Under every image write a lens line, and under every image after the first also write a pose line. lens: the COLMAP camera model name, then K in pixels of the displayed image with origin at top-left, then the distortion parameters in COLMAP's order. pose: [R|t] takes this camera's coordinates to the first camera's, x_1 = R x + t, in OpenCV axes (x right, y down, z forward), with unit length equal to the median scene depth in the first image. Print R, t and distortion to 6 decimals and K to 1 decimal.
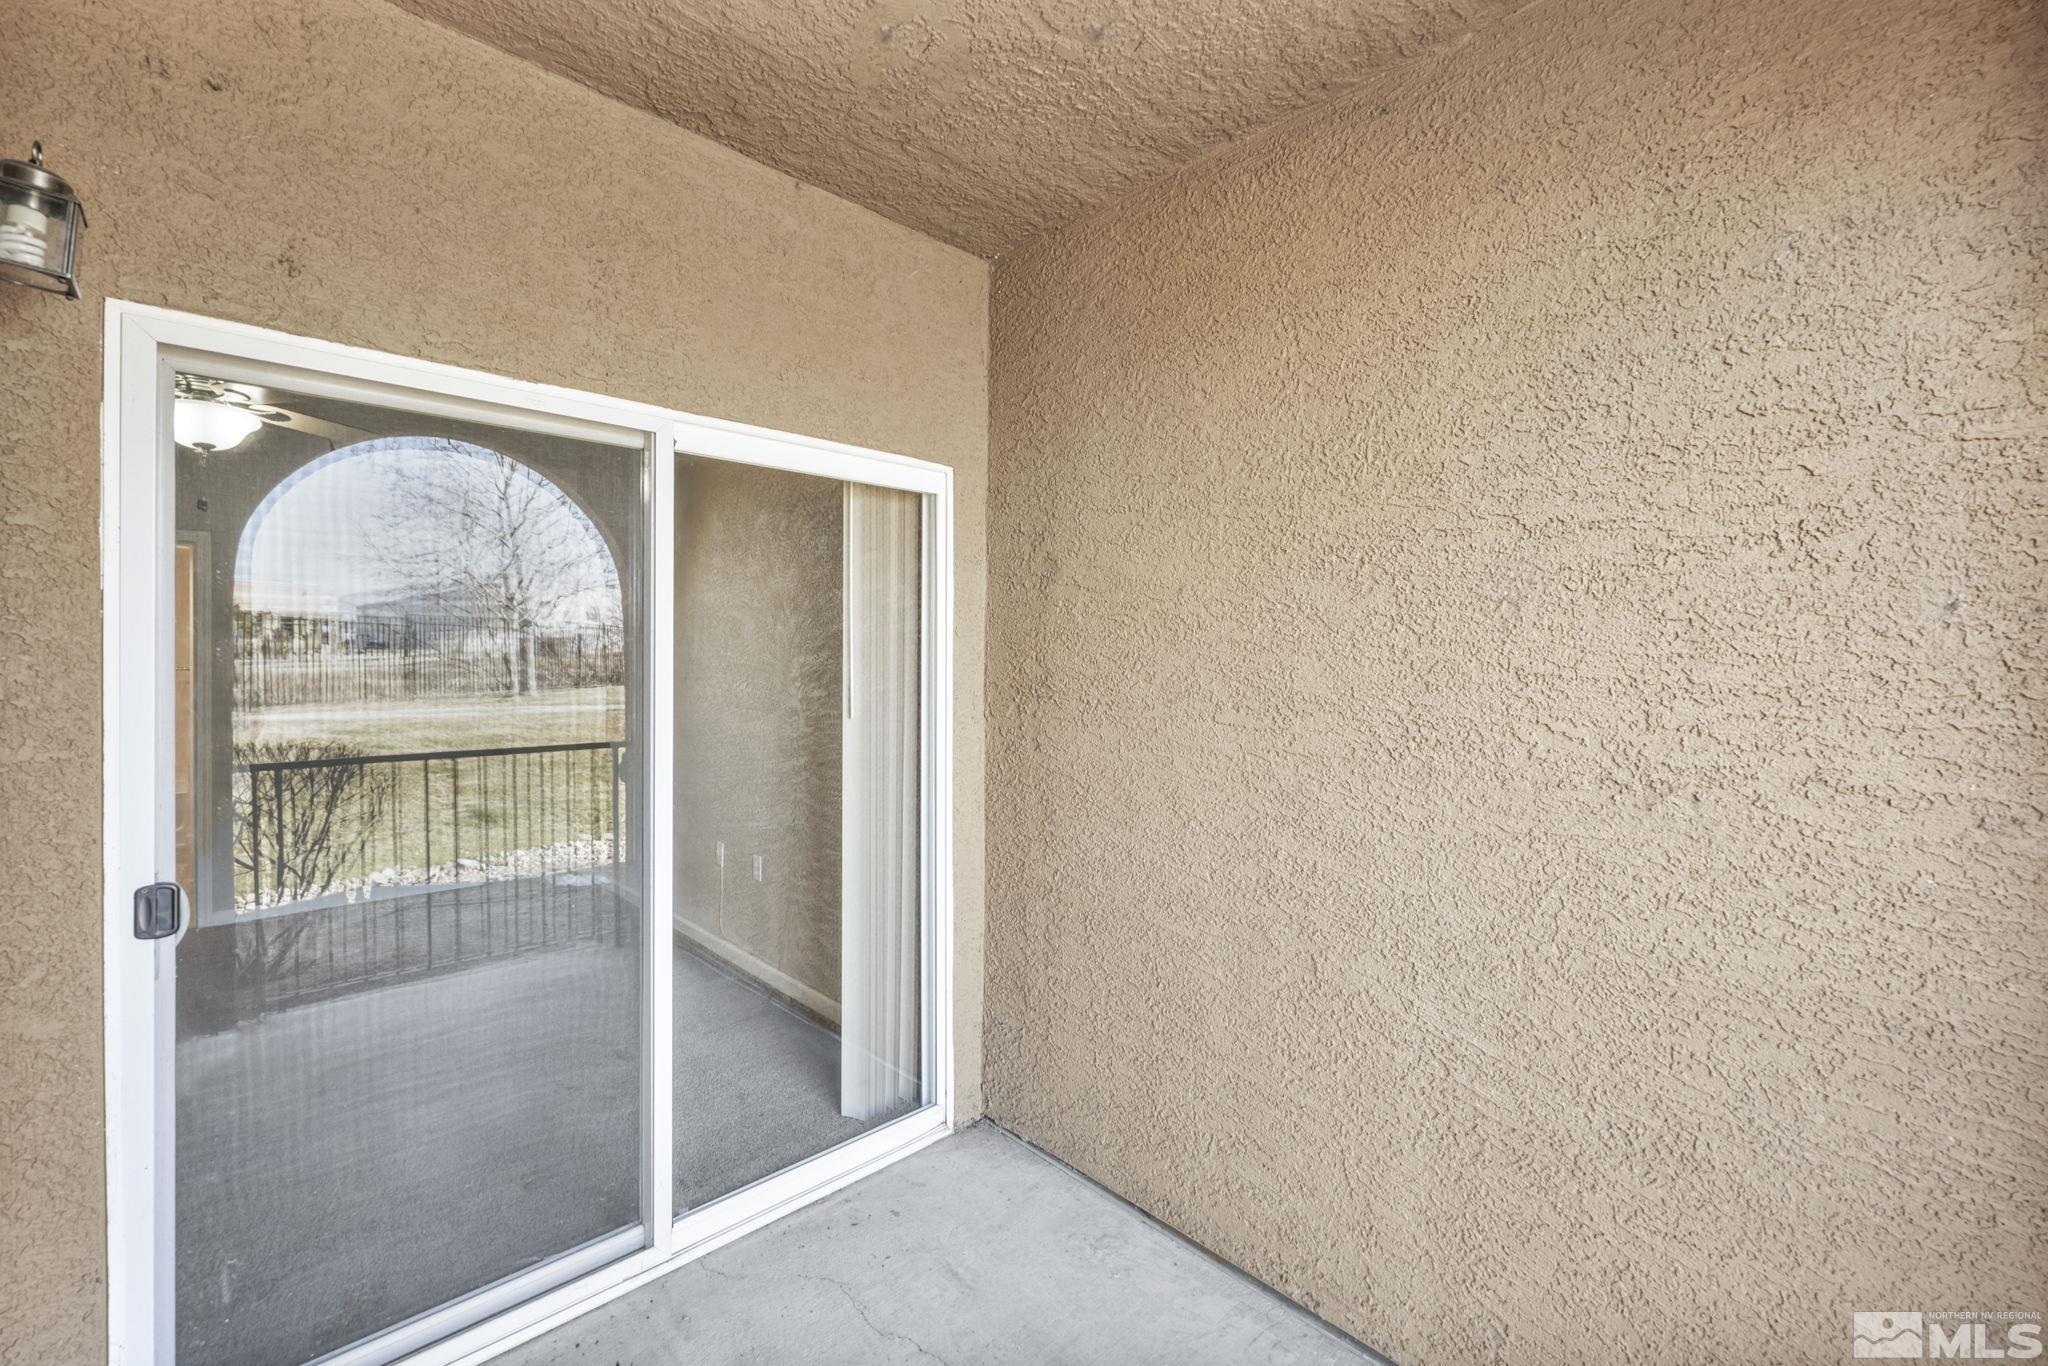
lens RADIAL K [[807.3, 0, 1023.9], [0, 807.3, 673.1], [0, 0, 1]] dist [-0.001227, -0.000046]
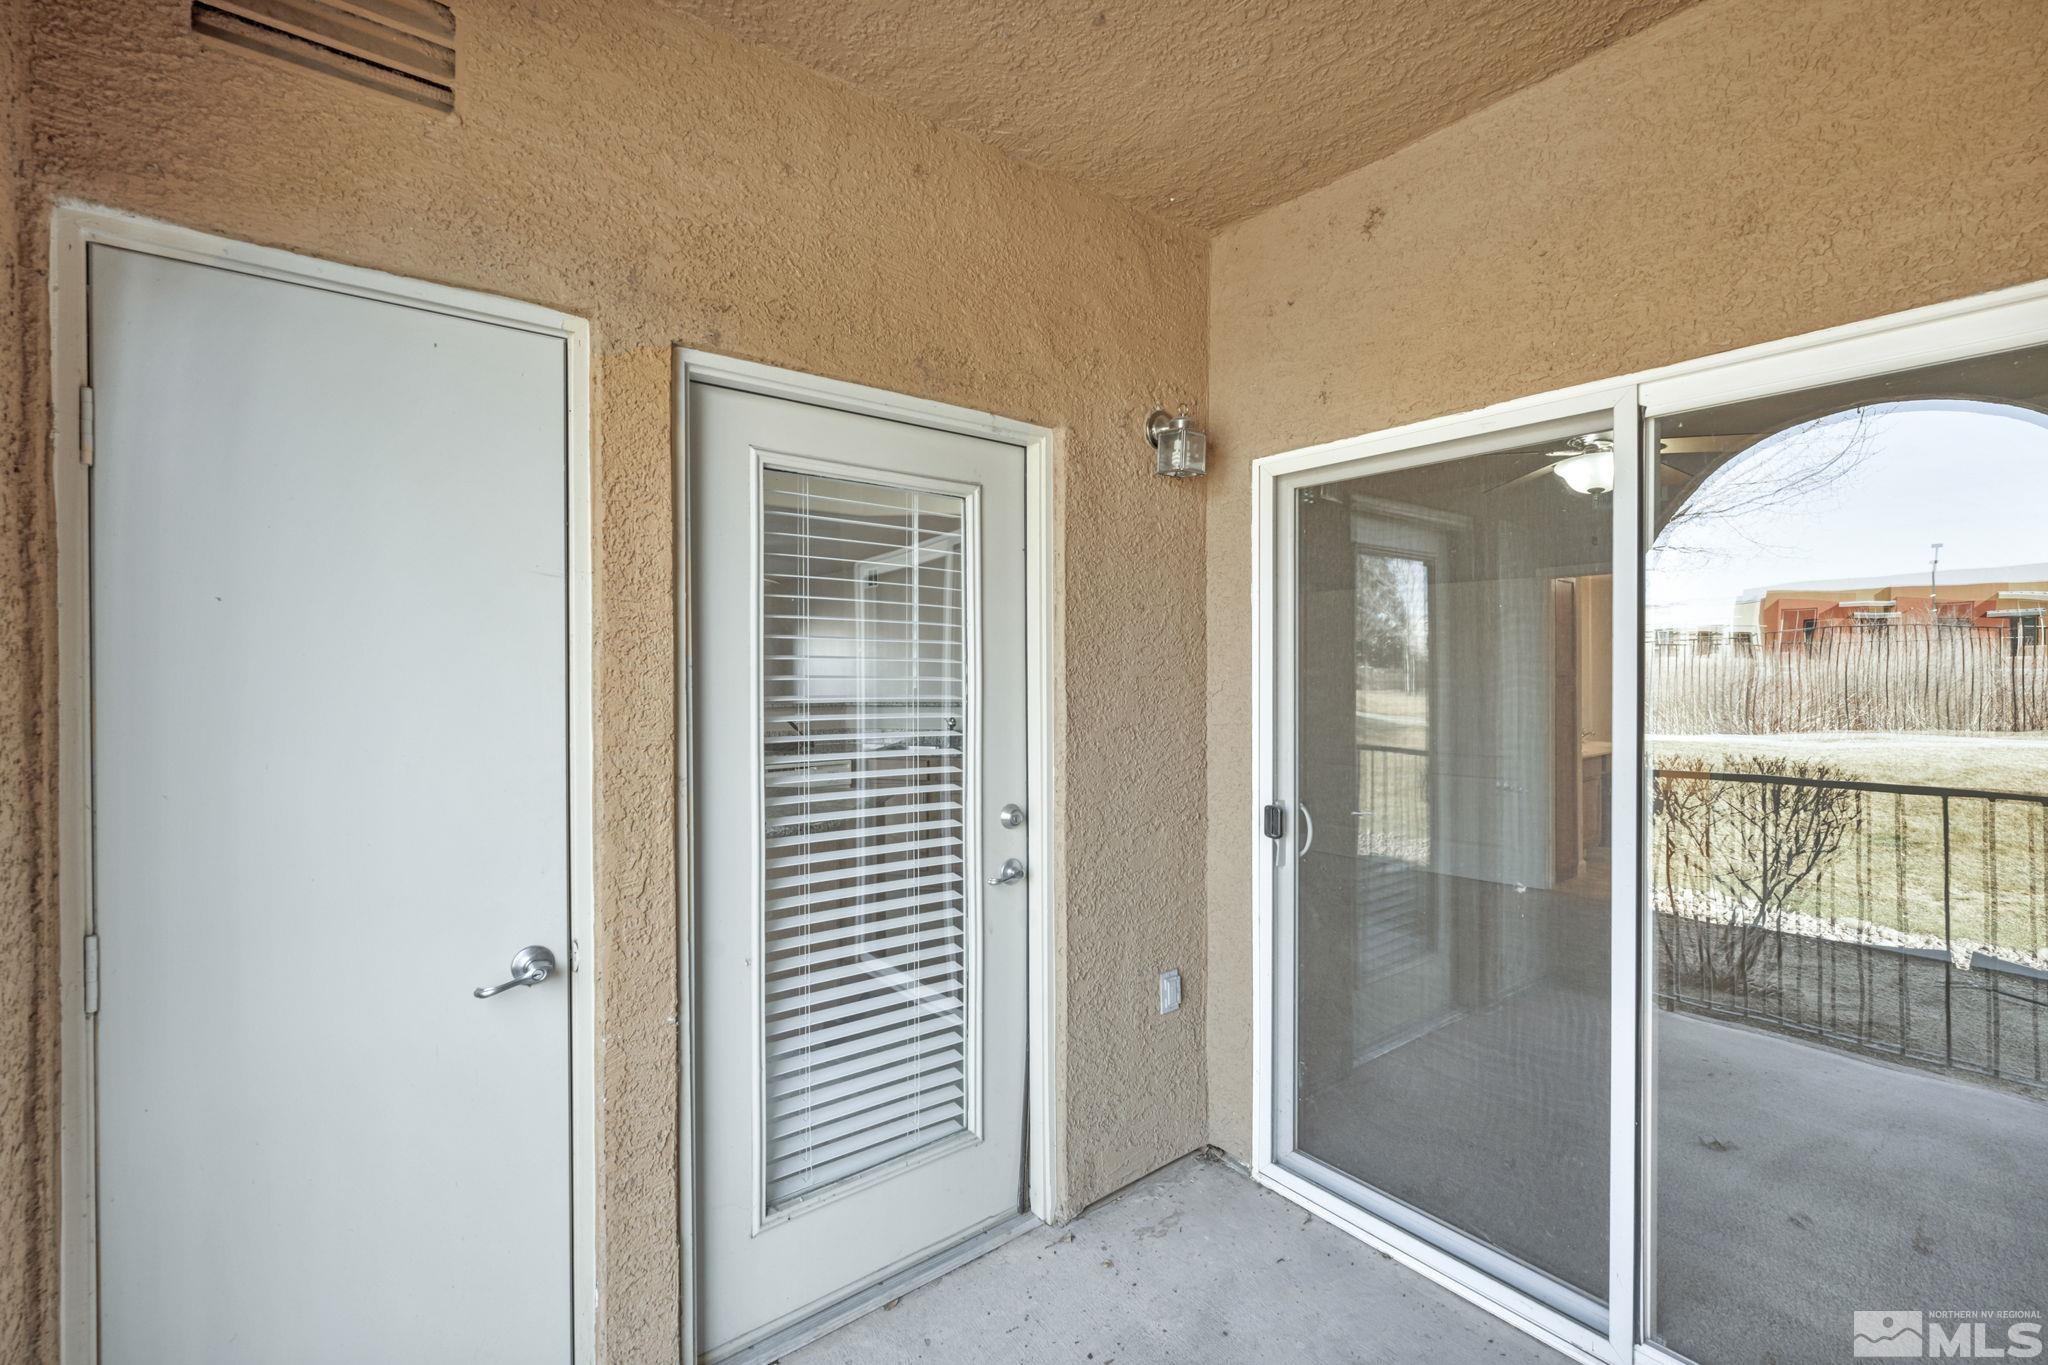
lens RADIAL K [[880.5, 0, 1028.9], [0, 880.5, 669.8], [0, 0, 1]] dist [-0.000593, -0.000915]
pose [[-0.059883, -0.004151, -0.998197, 0.377163], [-0.018288, 0.999828, -0.003061, -0.002685], [0.998038, 0.018072, -0.059949, 0.318082]]
